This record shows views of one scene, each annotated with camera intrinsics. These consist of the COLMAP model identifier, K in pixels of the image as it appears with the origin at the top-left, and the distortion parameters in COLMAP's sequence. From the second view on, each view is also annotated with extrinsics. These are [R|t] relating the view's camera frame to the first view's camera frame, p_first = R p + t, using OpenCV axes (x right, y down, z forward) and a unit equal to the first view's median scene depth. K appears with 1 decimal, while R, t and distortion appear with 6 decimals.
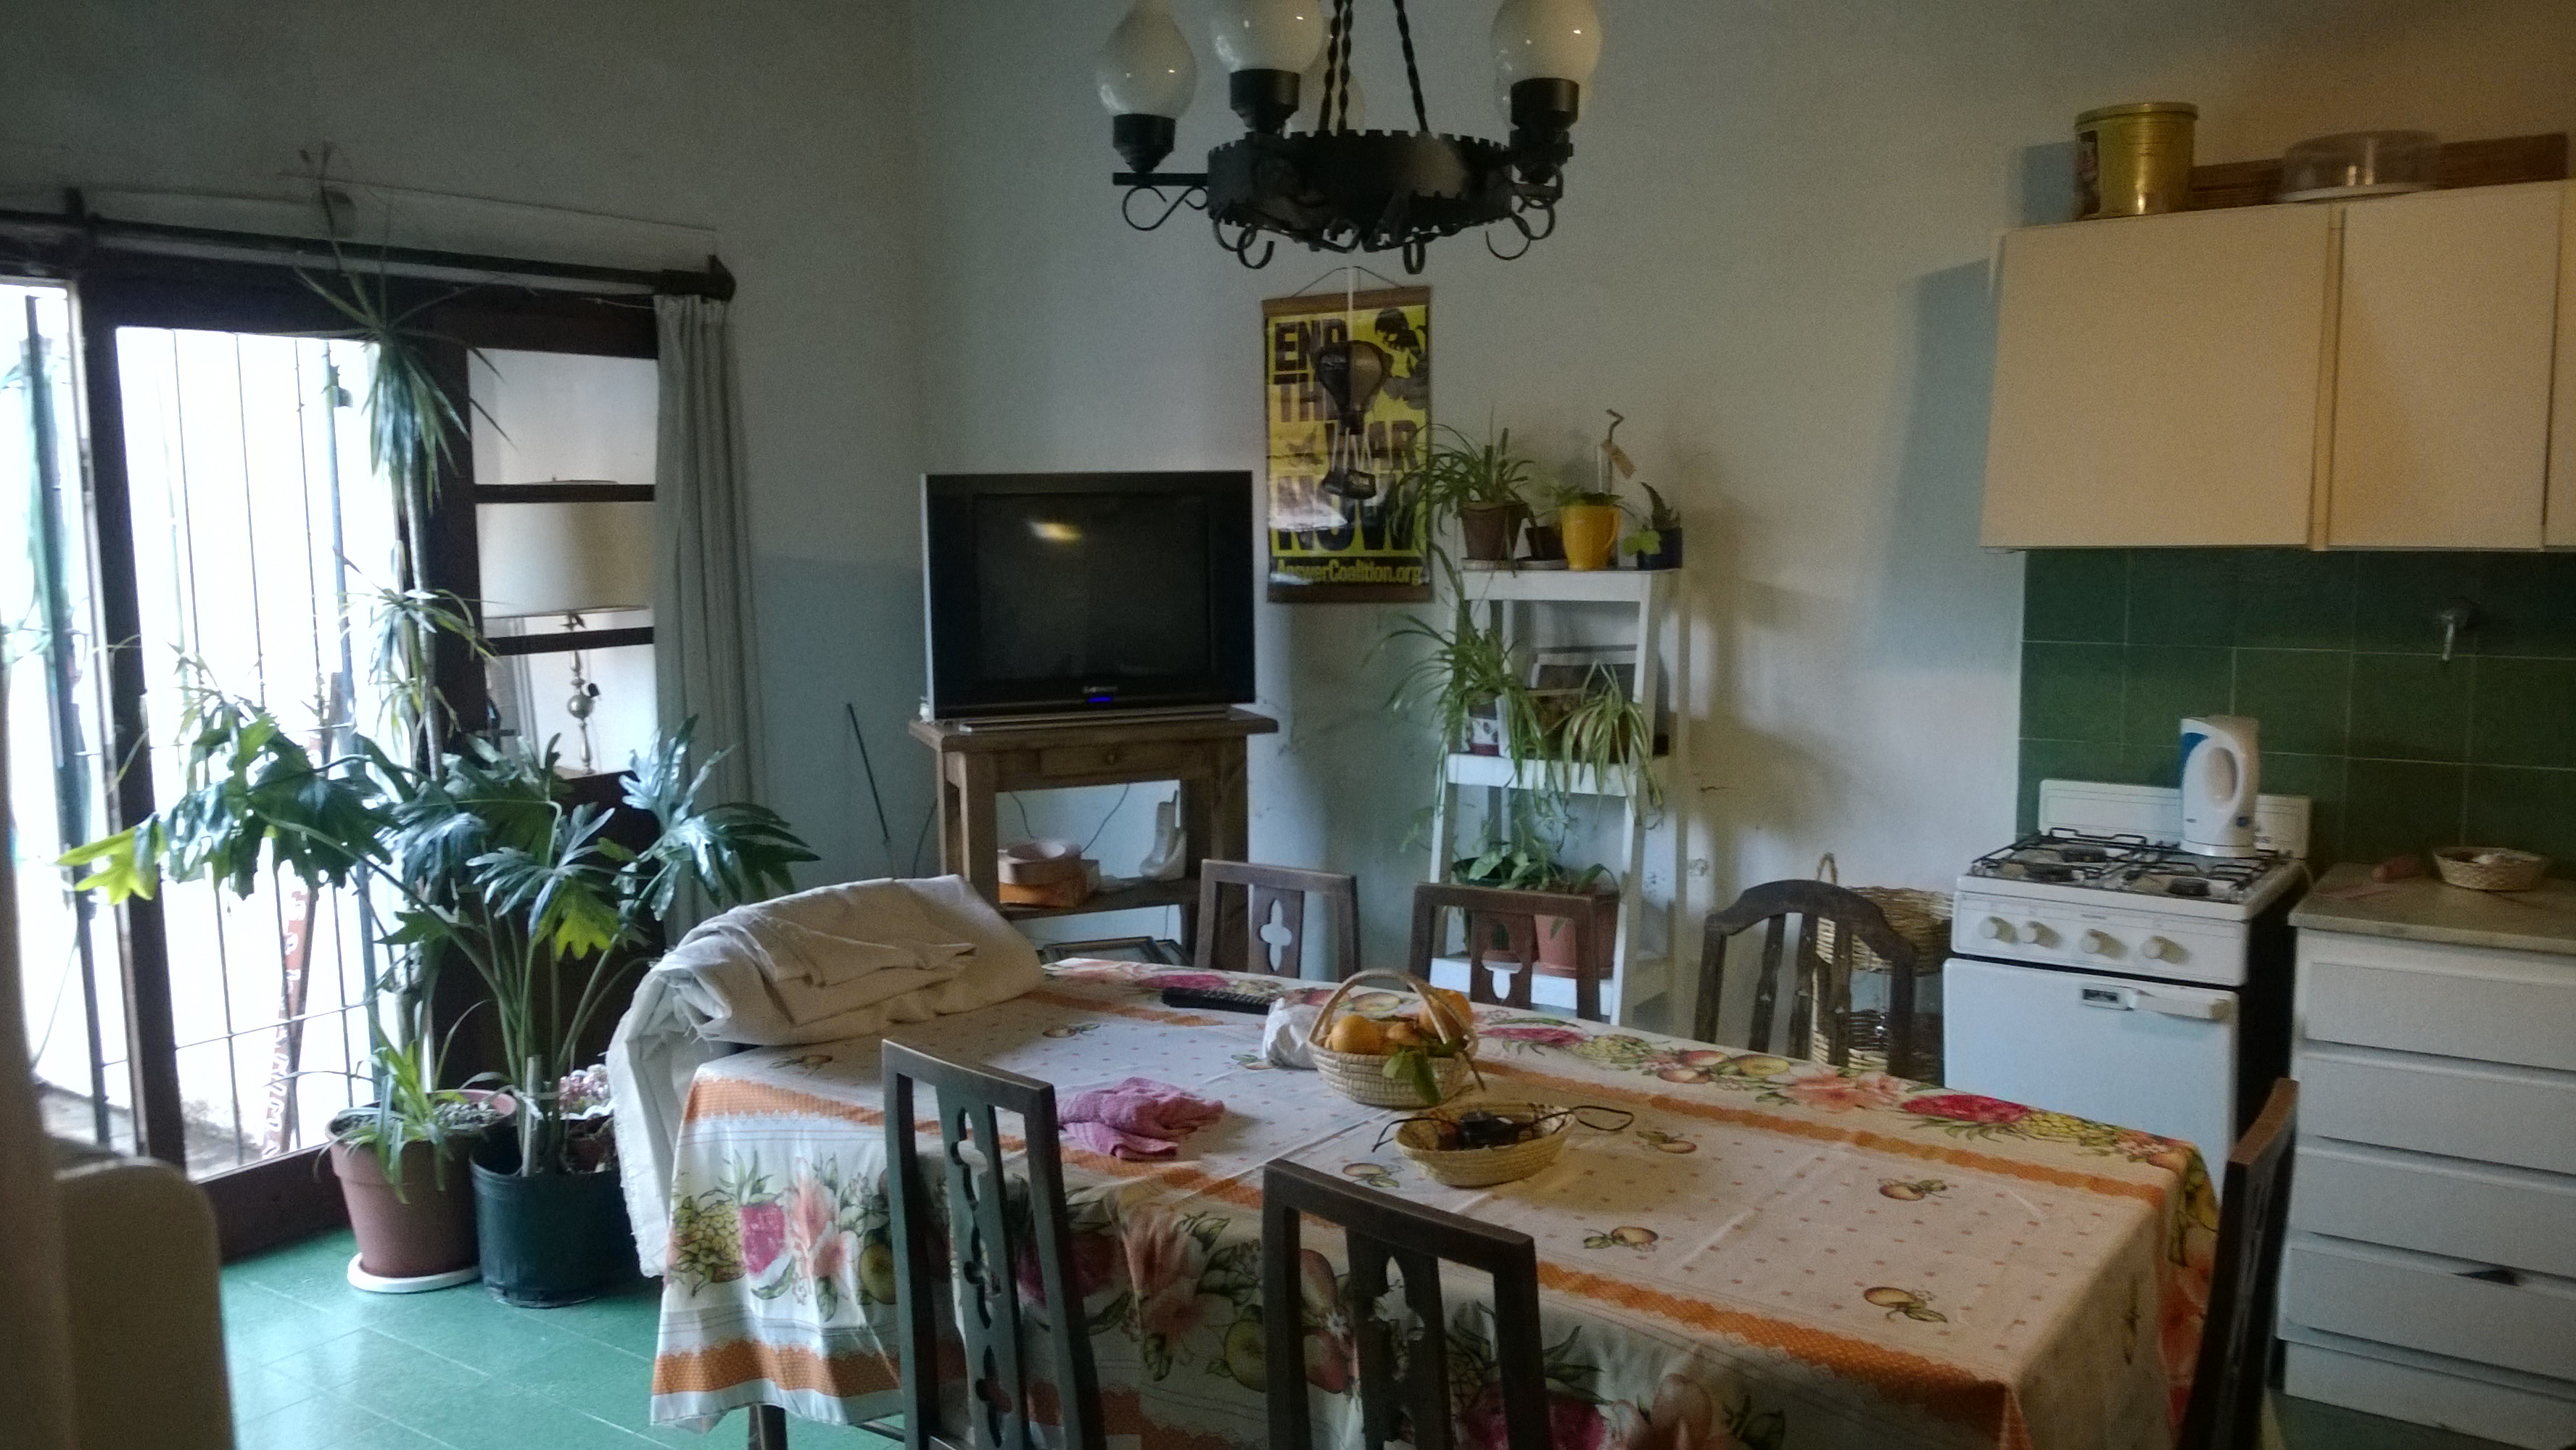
lens RADIAL K [[1984.7, 0, 1253.4], [0, 1984.7, 735.5], [0, 0, 1]] dist [-0.008116, -0.006118]
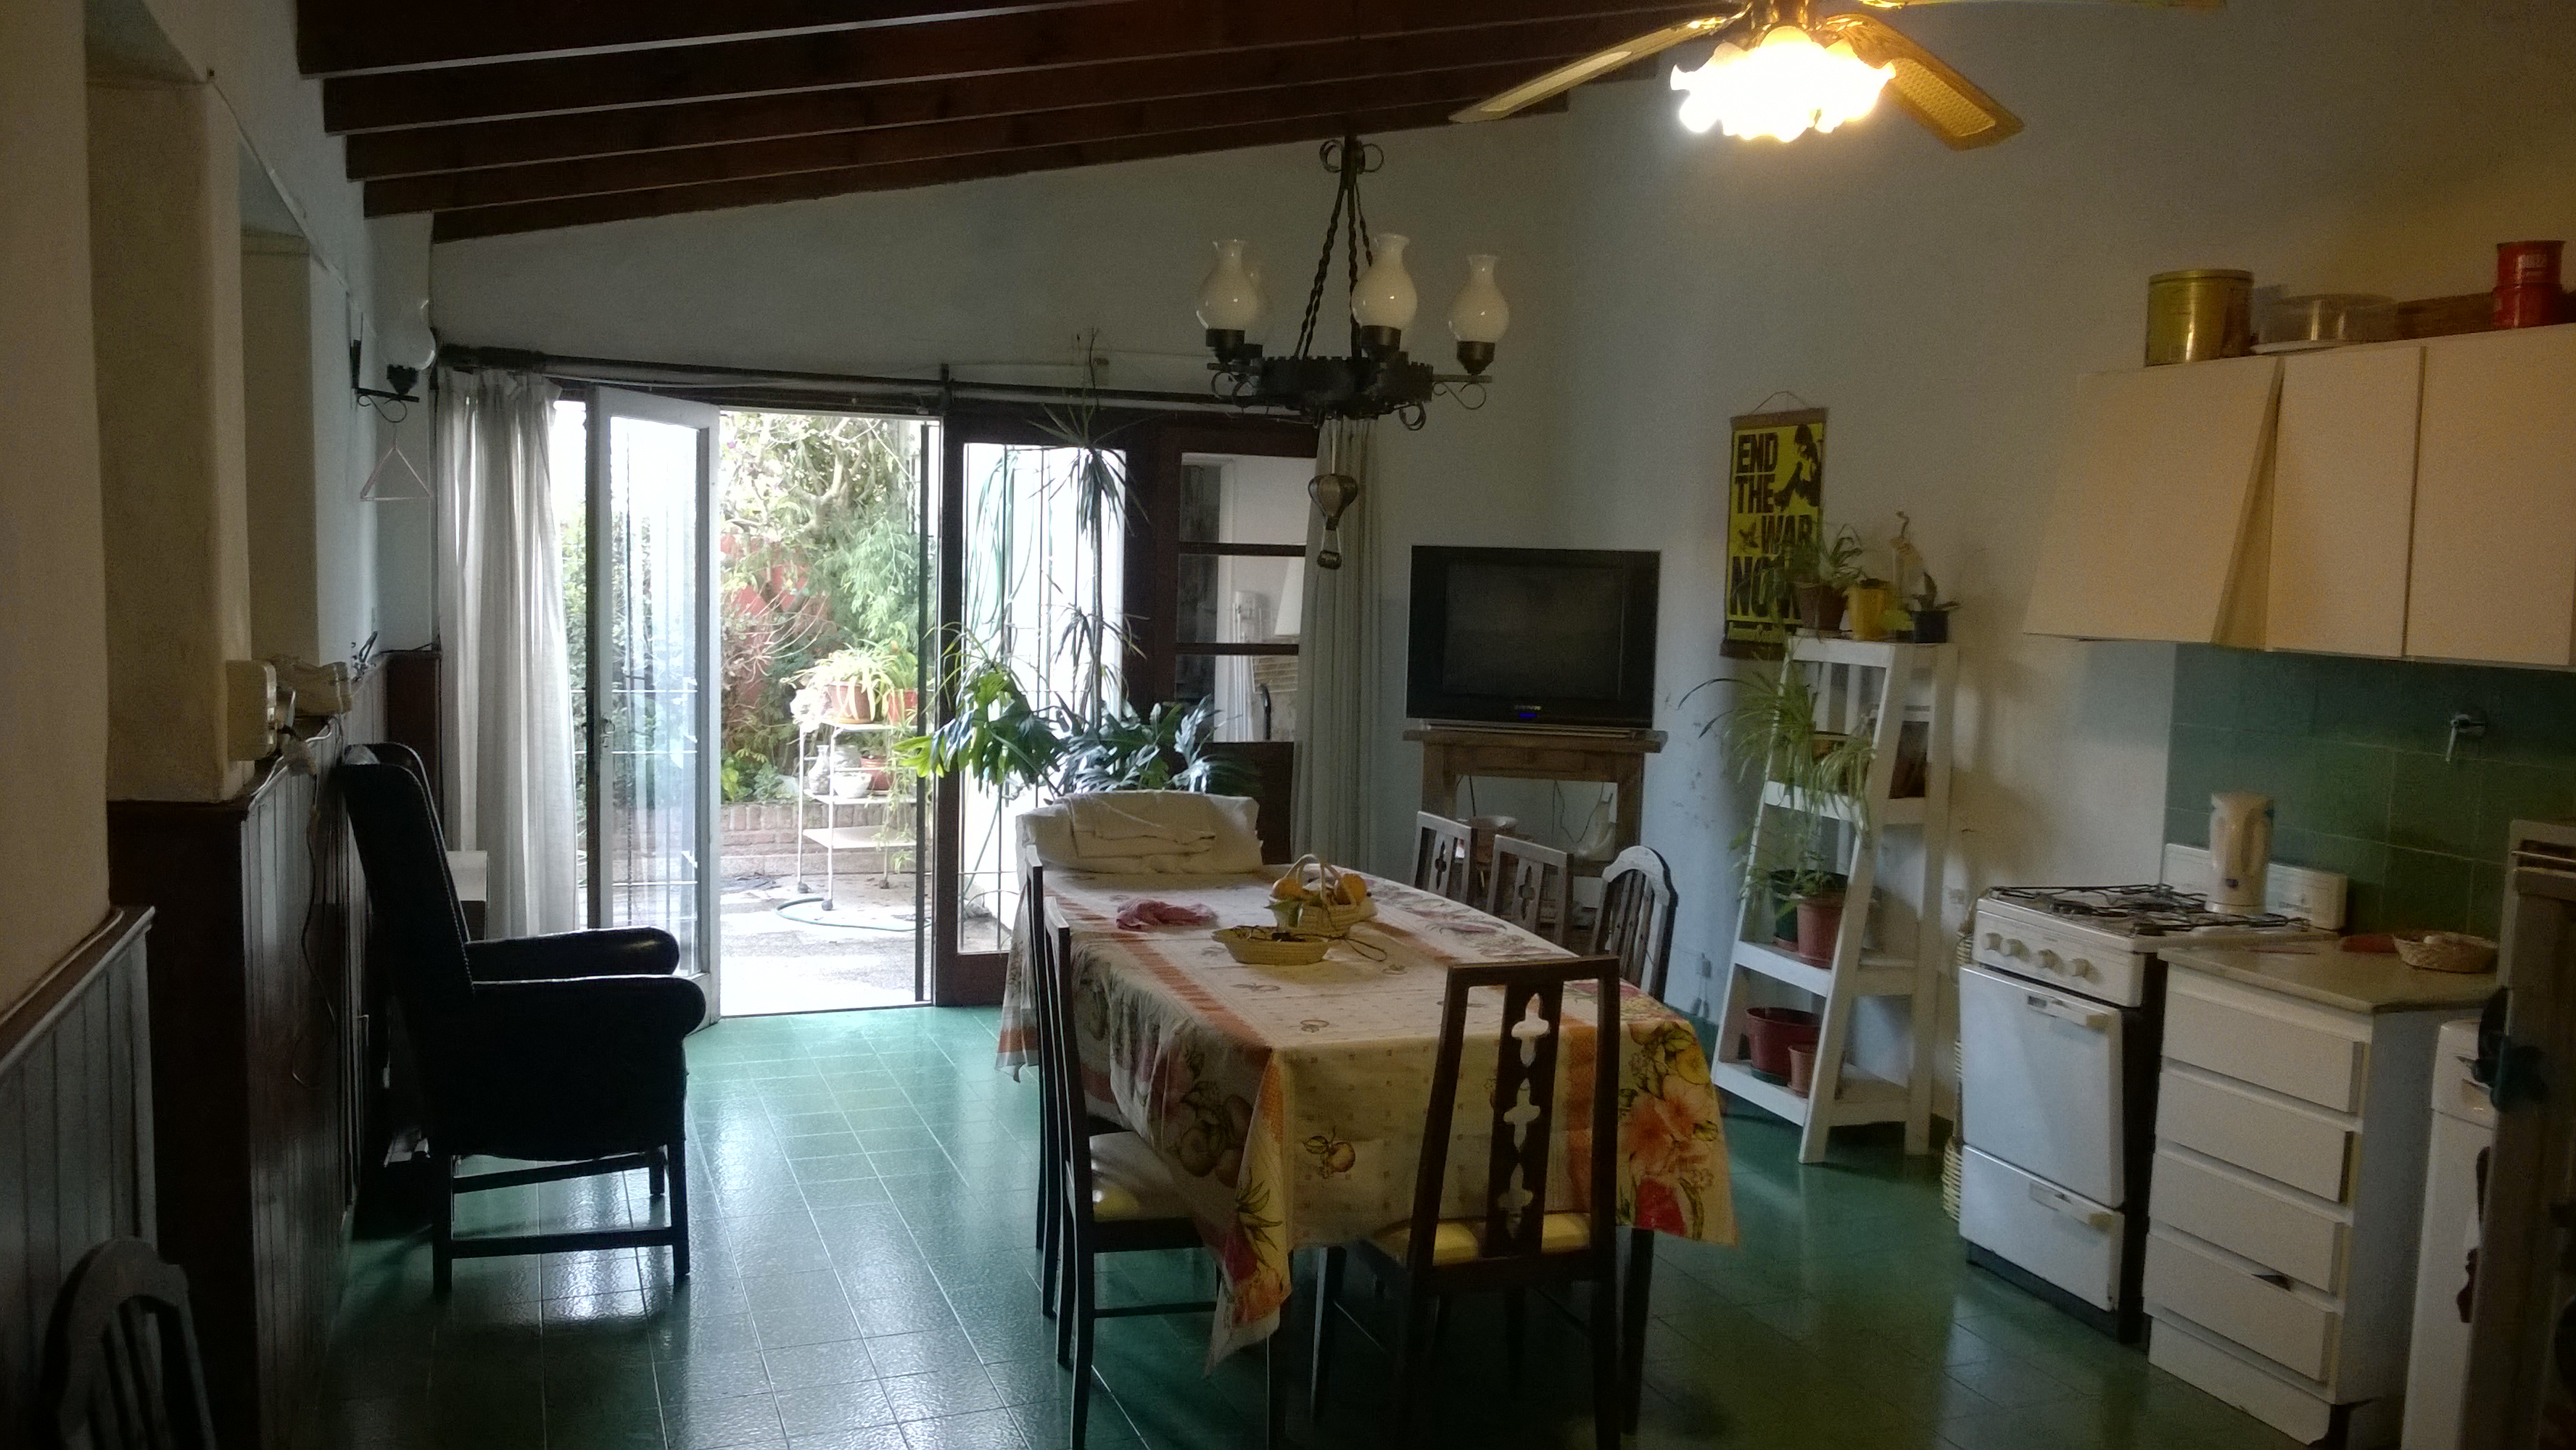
lens RADIAL K [[1984.7, 0, 1253.4], [0, 1984.7, 735.5], [0, 0, 1]] dist [-0.008116, -0.006118]
pose [[0.816347, 0.088676, -0.570714, 0.634683], [-0.105581, 0.994405, 0.003486, 0.012843], [0.567829, 0.057411, 0.821142, -0.255198]]
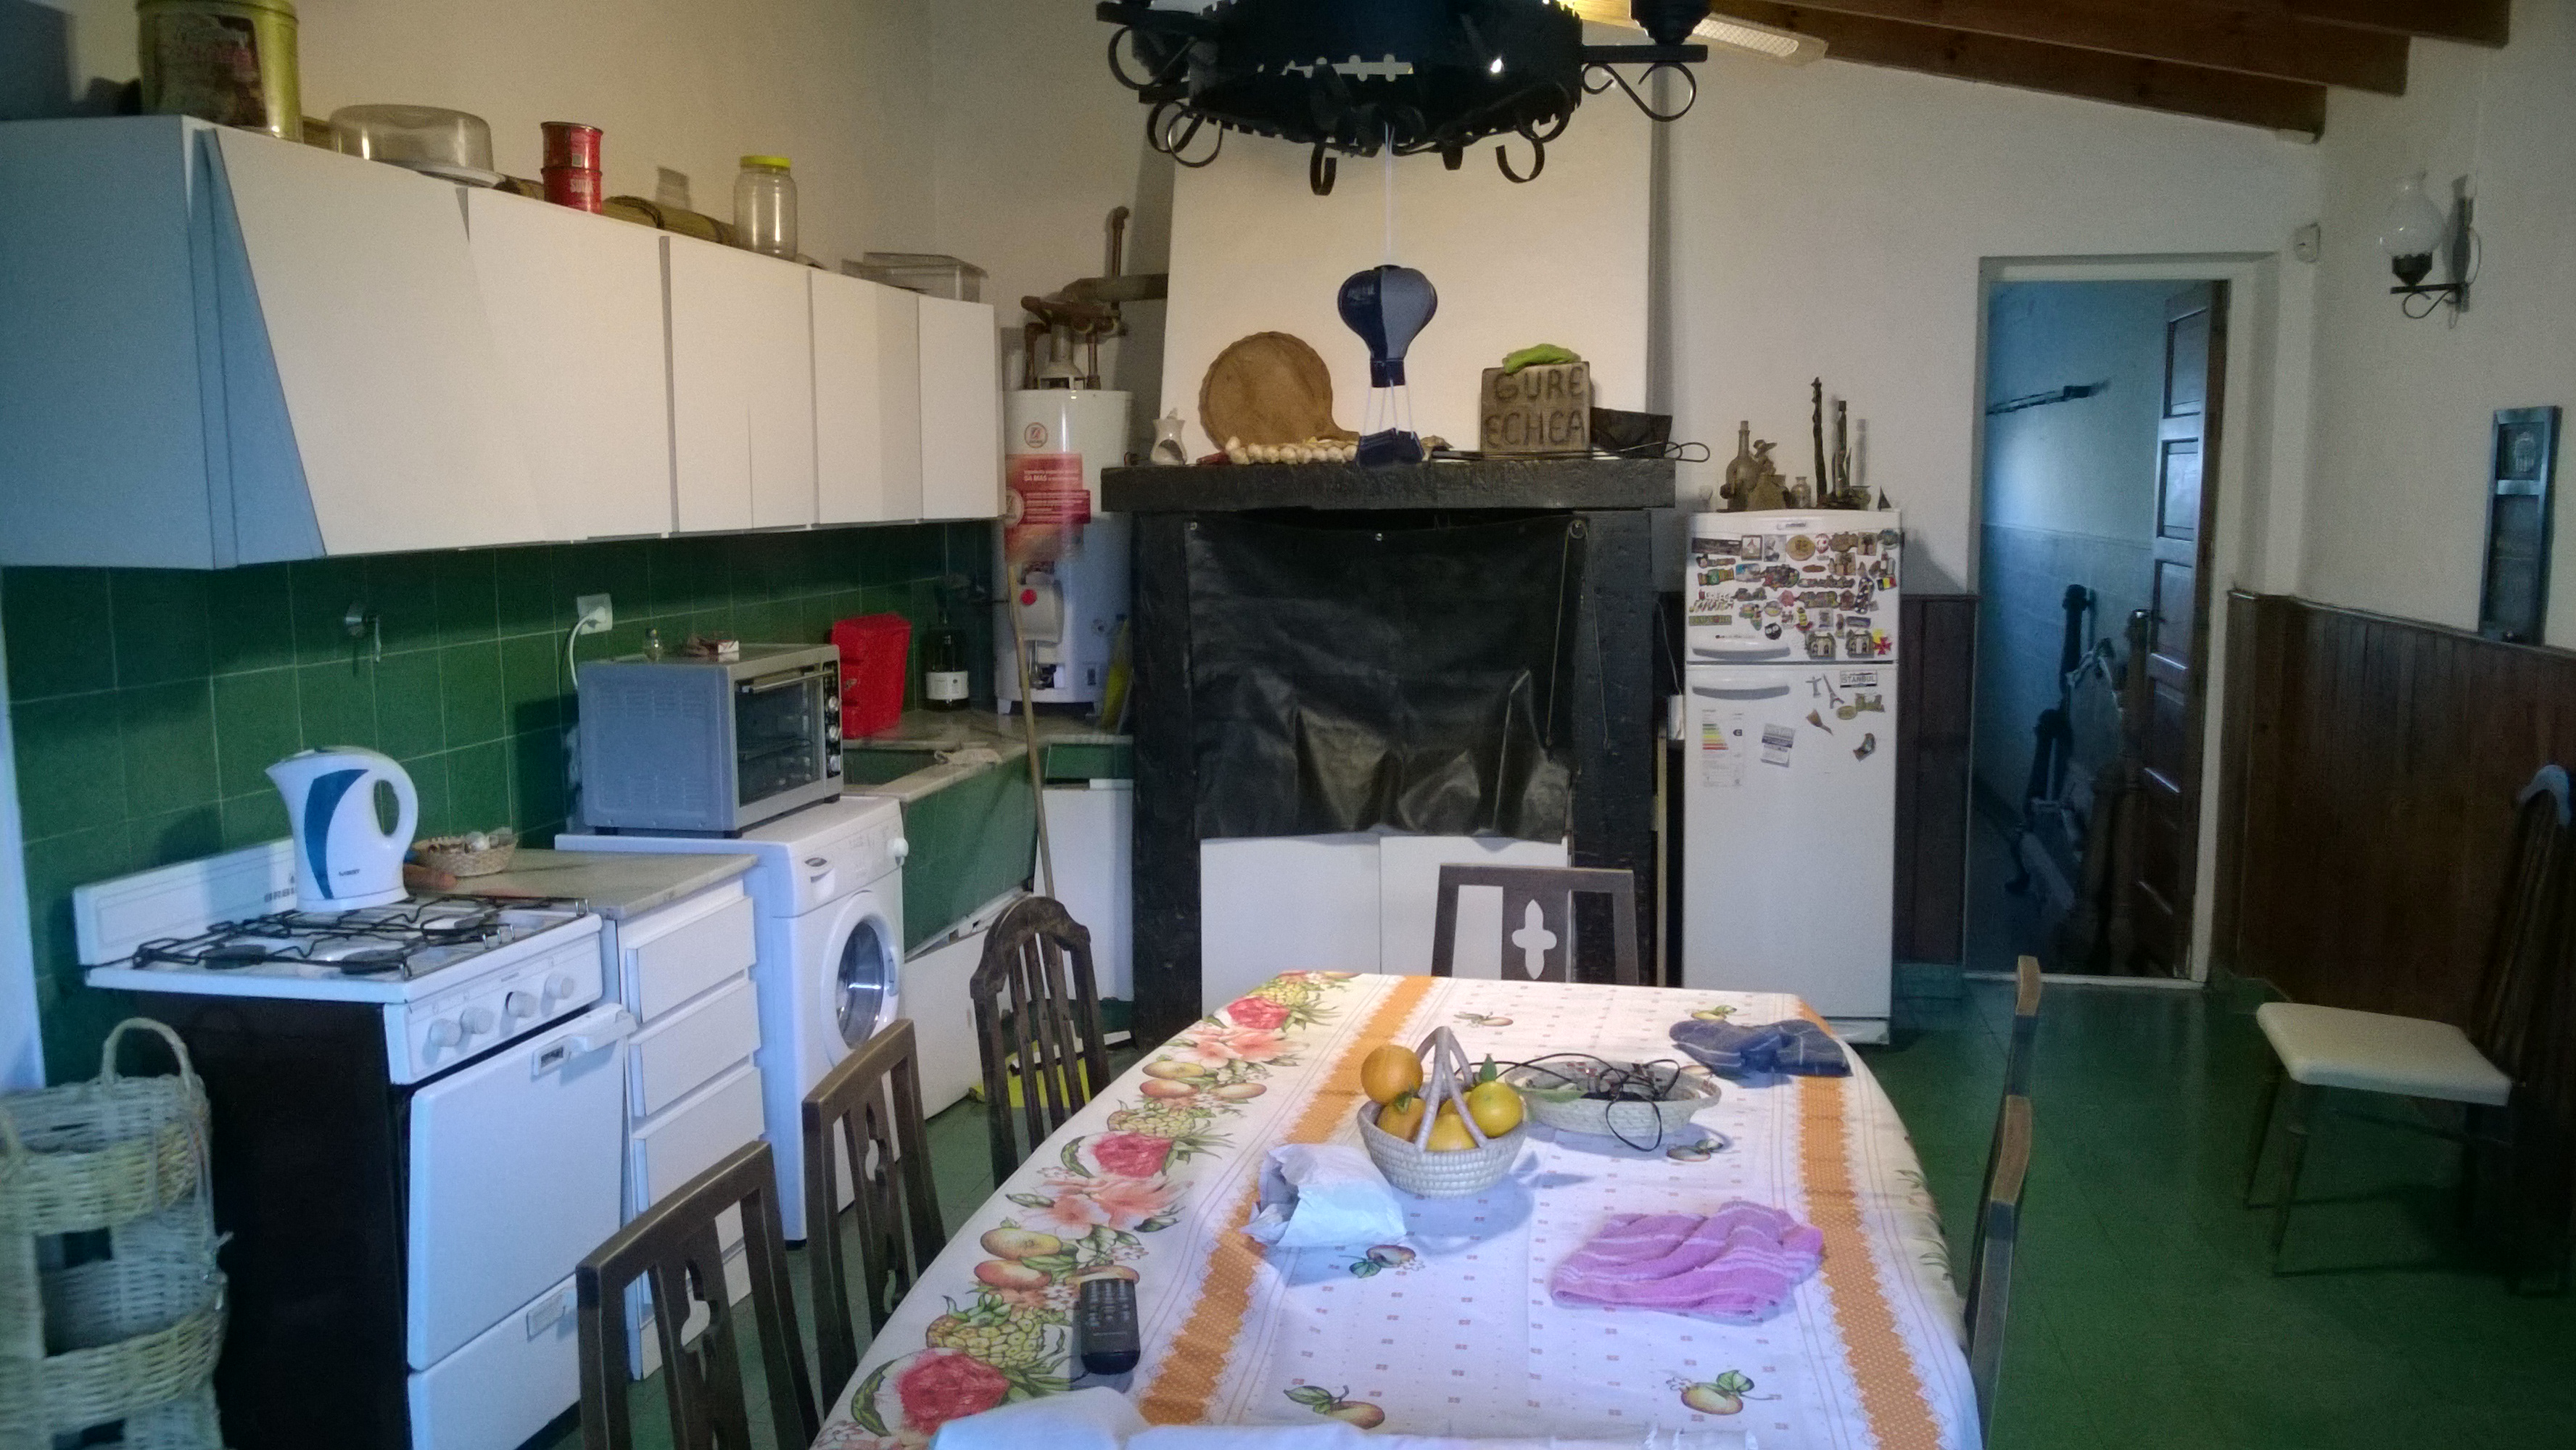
lens RADIAL K [[1906.7, 0, 1288.0], [0, 1906.7, 725.0], [0, 0, 1]] dist [-0.005749, -0.002500]
pose [[-0.384205, -0.098806, 0.917946, -0.417401], [0.122725, 0.979968, 0.156849, -0.095544], [-0.915055, 0.172916, -0.364382, 0.872899]]
